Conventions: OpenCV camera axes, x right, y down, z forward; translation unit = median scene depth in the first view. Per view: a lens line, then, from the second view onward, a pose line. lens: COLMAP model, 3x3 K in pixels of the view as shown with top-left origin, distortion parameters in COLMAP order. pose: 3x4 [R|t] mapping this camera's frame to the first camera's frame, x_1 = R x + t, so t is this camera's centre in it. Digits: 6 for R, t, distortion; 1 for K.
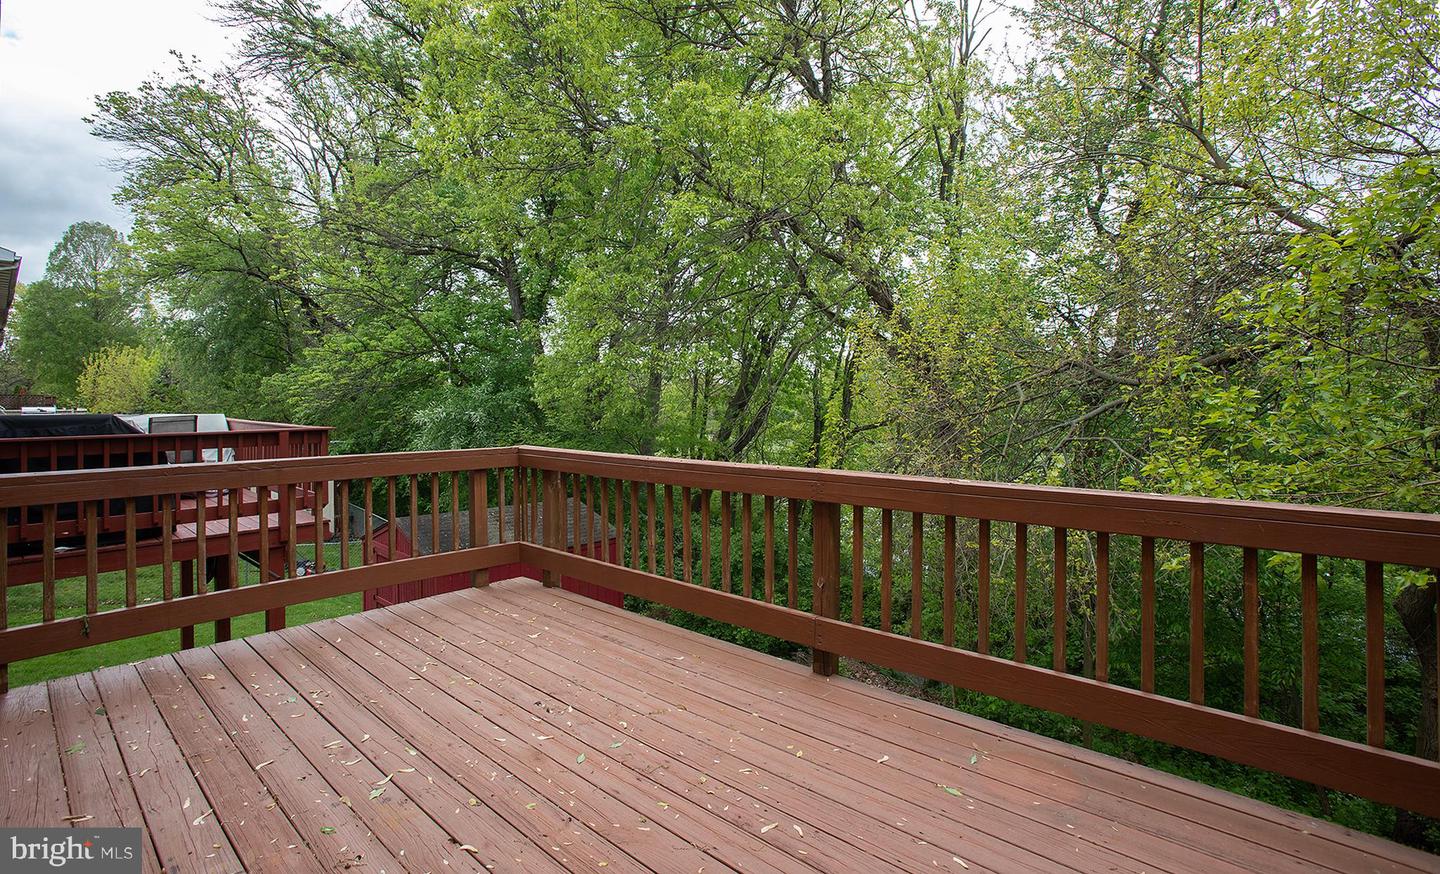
lens RADIAL K [[649.7, 0, 720.7], [0, 649.7, 433.3], [0, 0, 1]] dist [-0.020796, 0.003311]
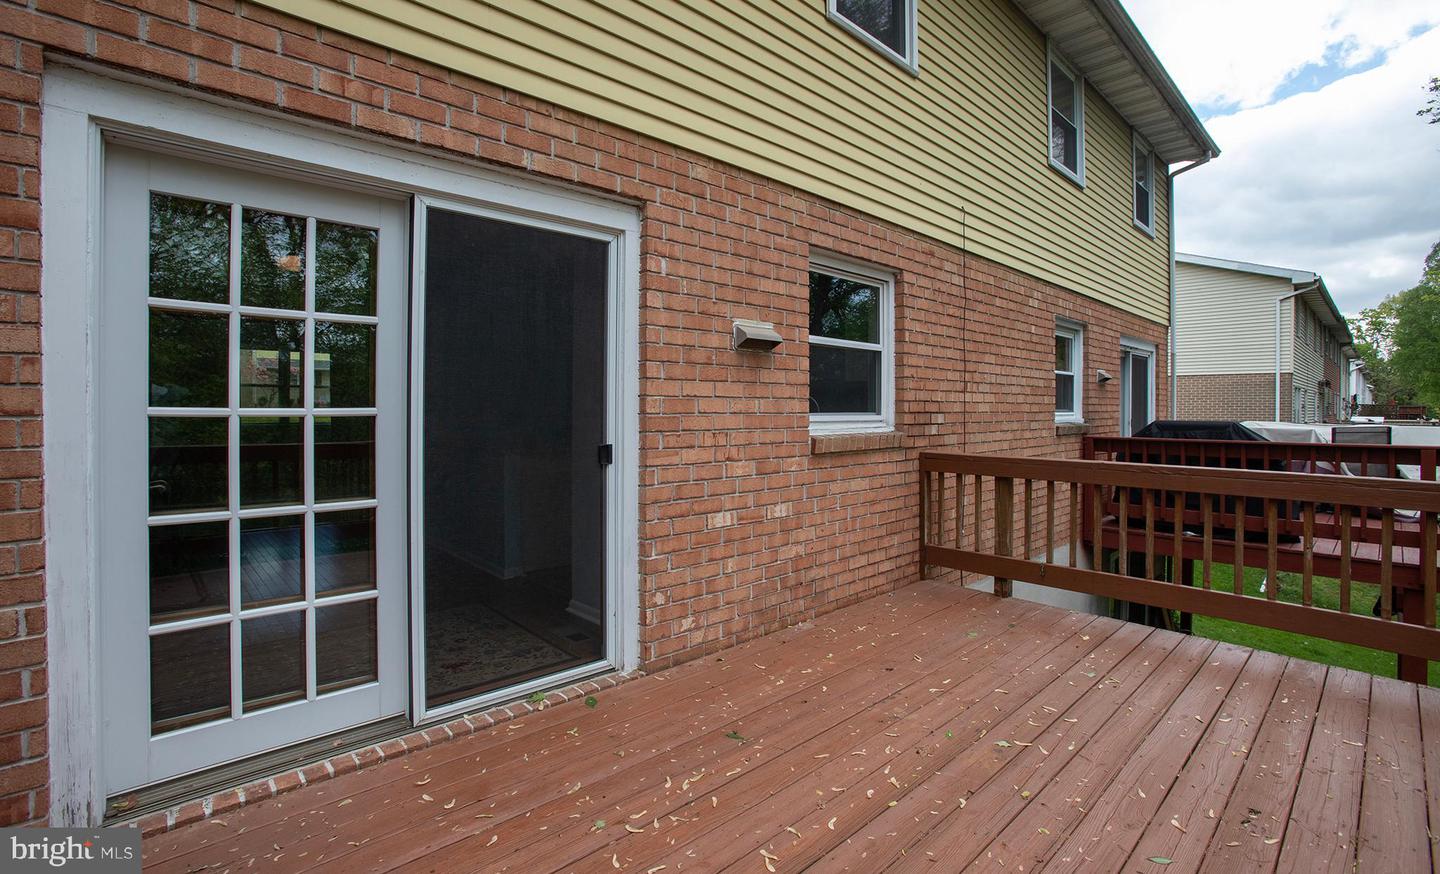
lens RADIAL K [[649.7, 0, 688.9], [0, 649.7, 410.3], [0, 0, 1]] dist [-0.020796, 0.003311]
pose [[-0.119348, 0.002992, -0.992848, 0.271735], [-0.053192, 0.998540, 0.009403, -0.008983], [0.991427, 0.053934, -0.119014, 0.215705]]
